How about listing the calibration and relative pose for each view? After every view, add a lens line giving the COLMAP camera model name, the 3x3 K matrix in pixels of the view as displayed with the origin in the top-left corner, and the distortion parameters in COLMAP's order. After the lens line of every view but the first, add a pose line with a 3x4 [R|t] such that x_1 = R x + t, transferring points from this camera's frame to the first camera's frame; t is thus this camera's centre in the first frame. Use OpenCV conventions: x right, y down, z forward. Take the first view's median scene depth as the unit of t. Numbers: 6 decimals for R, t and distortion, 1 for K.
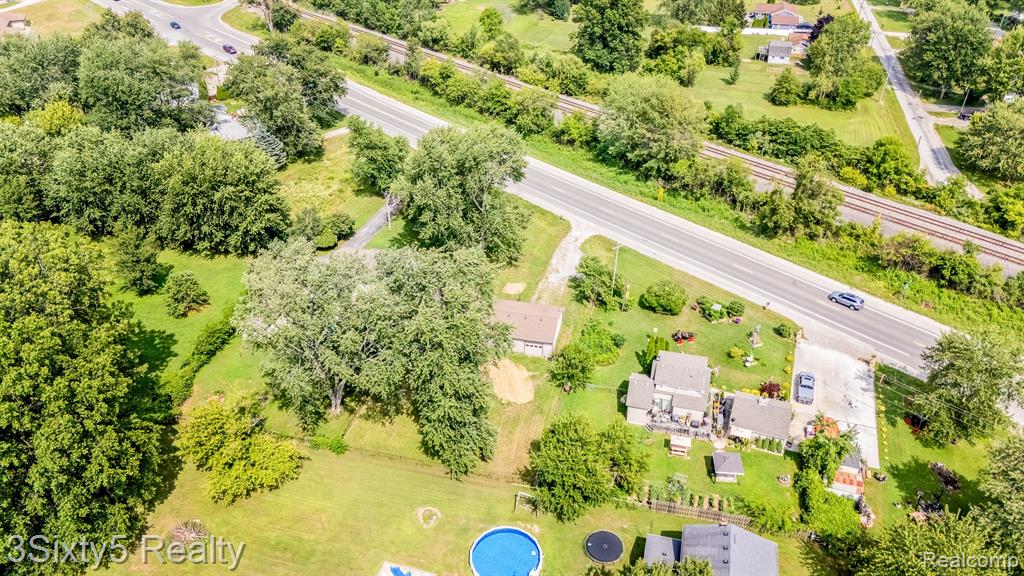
lens RADIAL K [[742.7, 0, 510.9], [0, 742.7, 290.6], [0, 0, 1]] dist [0.032346, -0.025429]
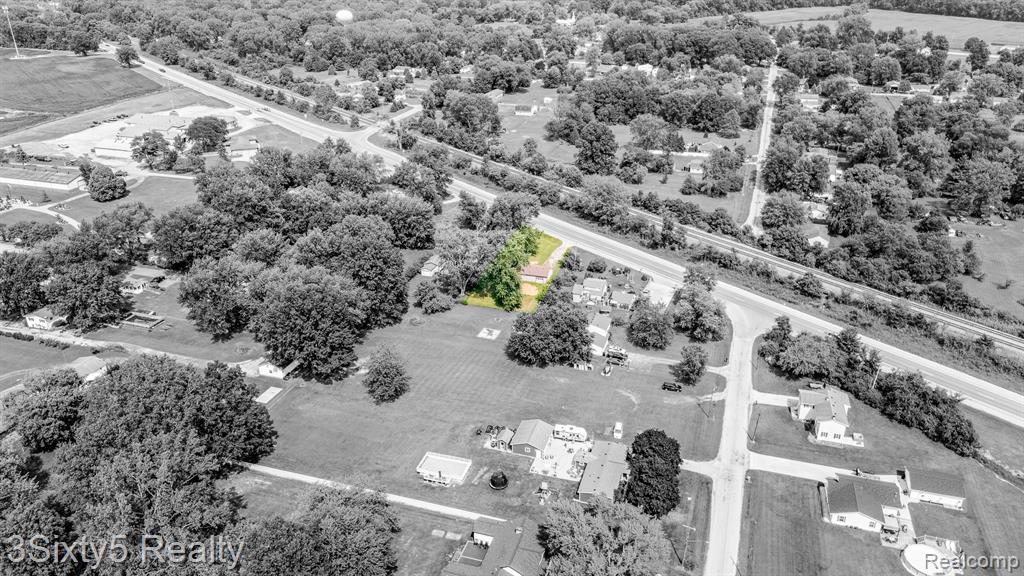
lens RADIAL K [[742.7, 0, 513.3], [0, 742.7, 290.3], [0, 0, 1]] dist [0.032346, -0.025429]
pose [[0.998249, 0.028437, -0.051865, 0.044271], [-0.035385, 0.989746, -0.138390, 0.279370], [0.047398, 0.139983, 0.989019, -0.878441]]
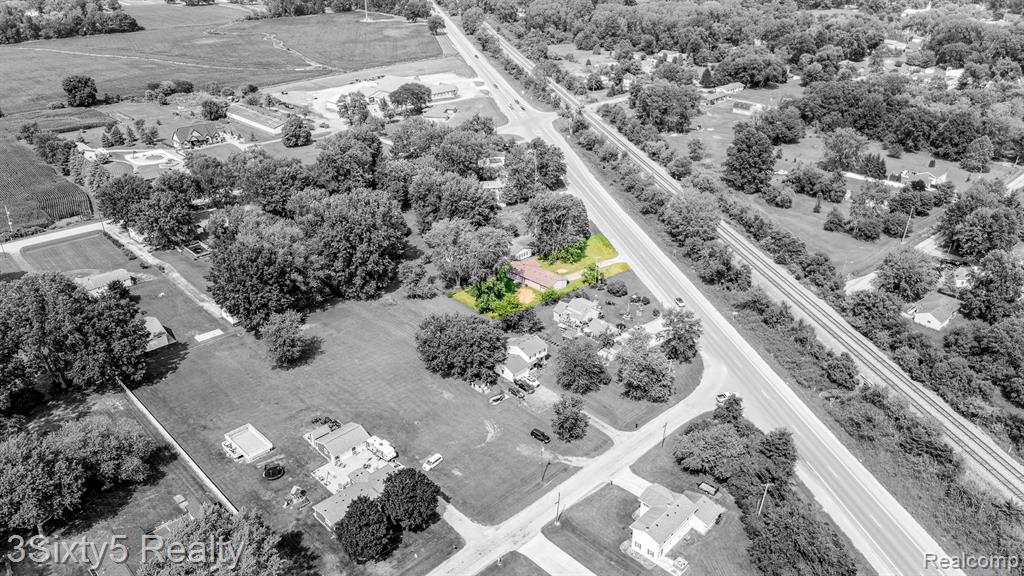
lens RADIAL K [[742.7, 0, 523.6], [0, 742.7, 294.8], [0, 0, 1]] dist [0.032346, -0.025429]
pose [[0.849598, 0.240375, -0.469471, 0.644293], [-0.290113, 0.956339, -0.035358, 0.118576], [0.440474, 0.166240, 0.882240, -0.633531]]
